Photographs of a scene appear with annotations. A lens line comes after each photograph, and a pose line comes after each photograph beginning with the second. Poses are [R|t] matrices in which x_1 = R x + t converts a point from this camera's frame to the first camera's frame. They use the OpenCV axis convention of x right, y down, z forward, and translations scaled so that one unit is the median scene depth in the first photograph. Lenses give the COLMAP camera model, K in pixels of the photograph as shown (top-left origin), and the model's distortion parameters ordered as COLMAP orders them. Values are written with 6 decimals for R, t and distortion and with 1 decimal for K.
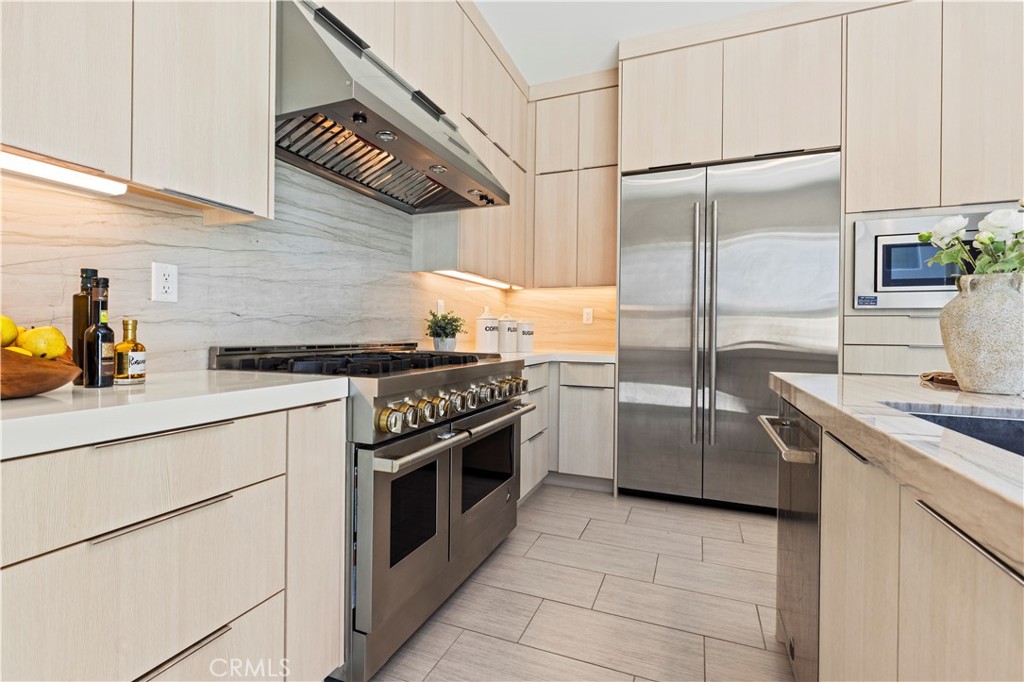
lens RADIAL K [[467.3, 0, 510.6], [0, 467.3, 332.9], [0, 0, 1]] dist [0.006319, -0.001514]
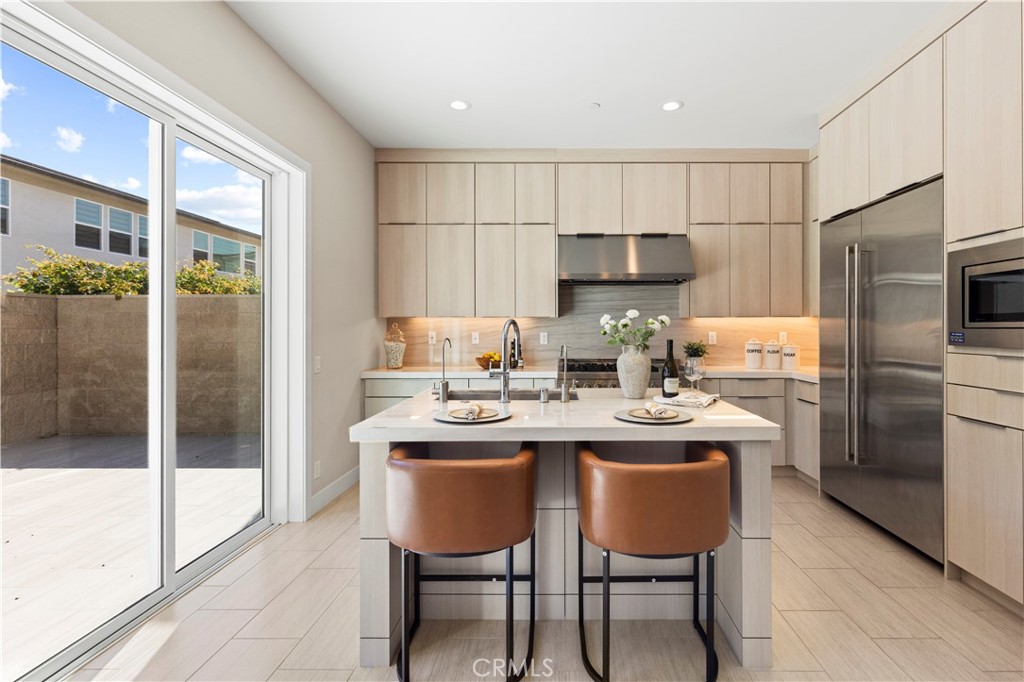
lens RADIAL K [[467.3, 0, 552.0], [0, 467.3, 328.6], [0, 0, 1]] dist [0.006319, -0.001514]
pose [[0.374822, -0.013419, -0.927000, 1.347000], [0.005662, 0.999910, -0.012185, -0.080616], [0.927079, -0.000681, 0.374864, -0.092264]]
